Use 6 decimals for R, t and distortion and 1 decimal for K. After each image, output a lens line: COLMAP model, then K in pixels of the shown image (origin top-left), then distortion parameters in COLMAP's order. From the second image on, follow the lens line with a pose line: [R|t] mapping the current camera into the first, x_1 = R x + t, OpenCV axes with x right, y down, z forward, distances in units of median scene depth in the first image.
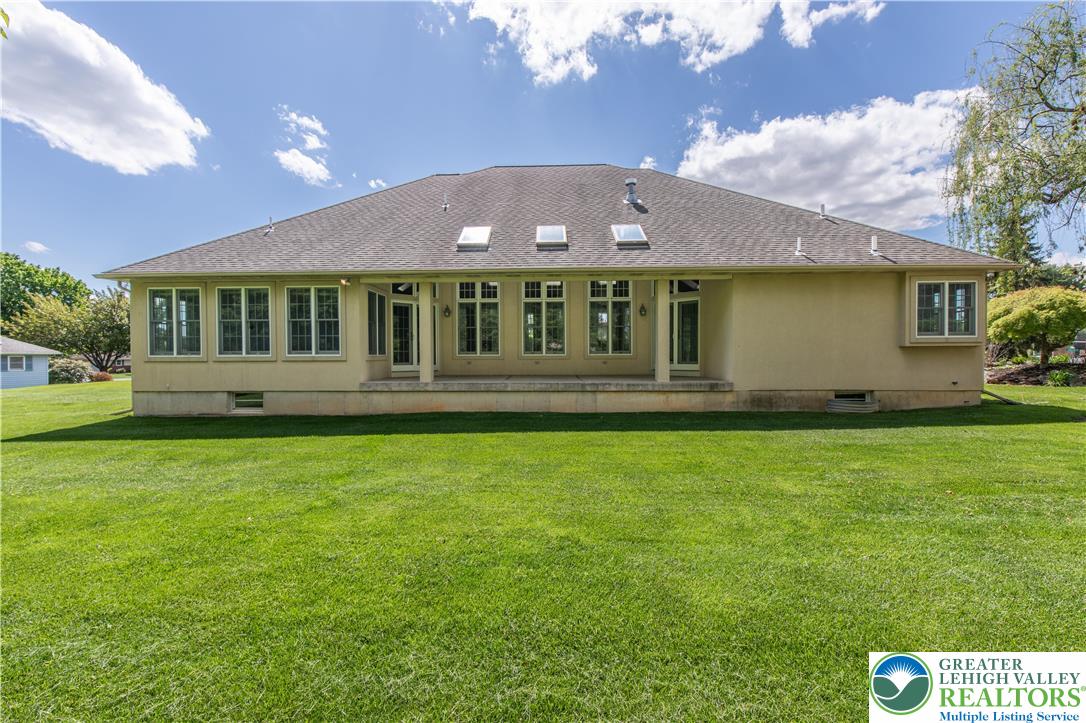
lens RADIAL K [[472.2, 0, 536.3], [0, 472.2, 359.1], [0, 0, 1]] dist [0.001829, -0.000132]
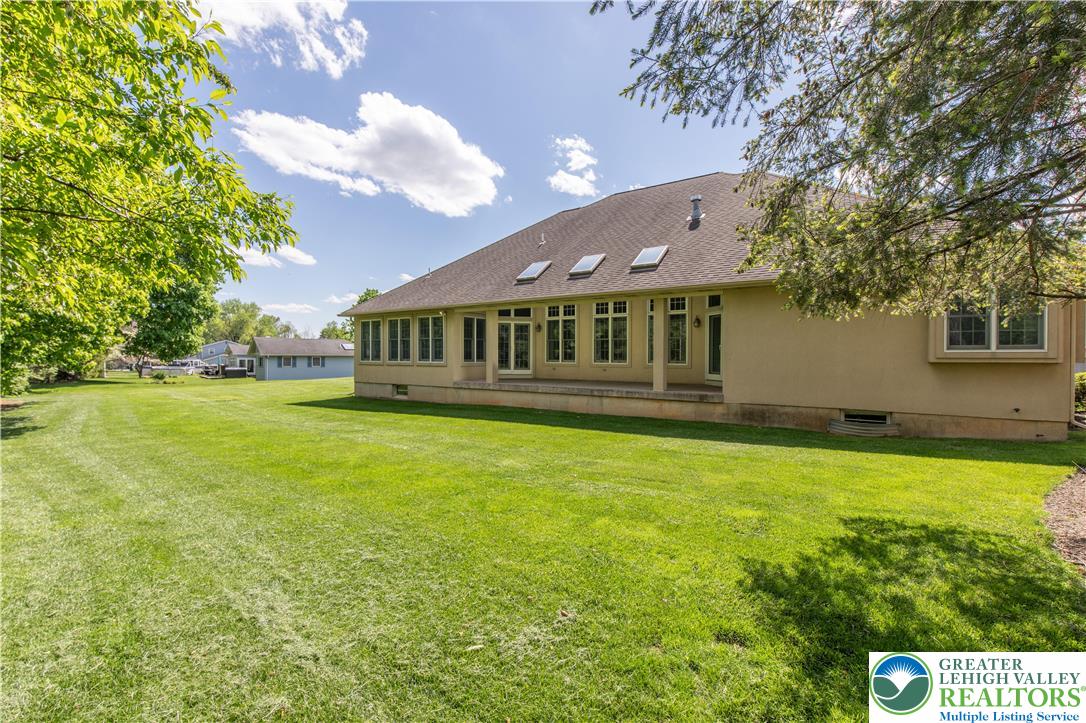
lens RADIAL K [[472.2, 0, 536.3], [0, 472.2, 359.1], [0, 0, 1]] dist [0.001829, -0.000132]
pose [[0.838832, 0.010266, -0.544294, 0.623342], [-0.015503, 0.999867, -0.005034, -0.015010], [0.544170, 0.012661, 0.838879, -0.068763]]
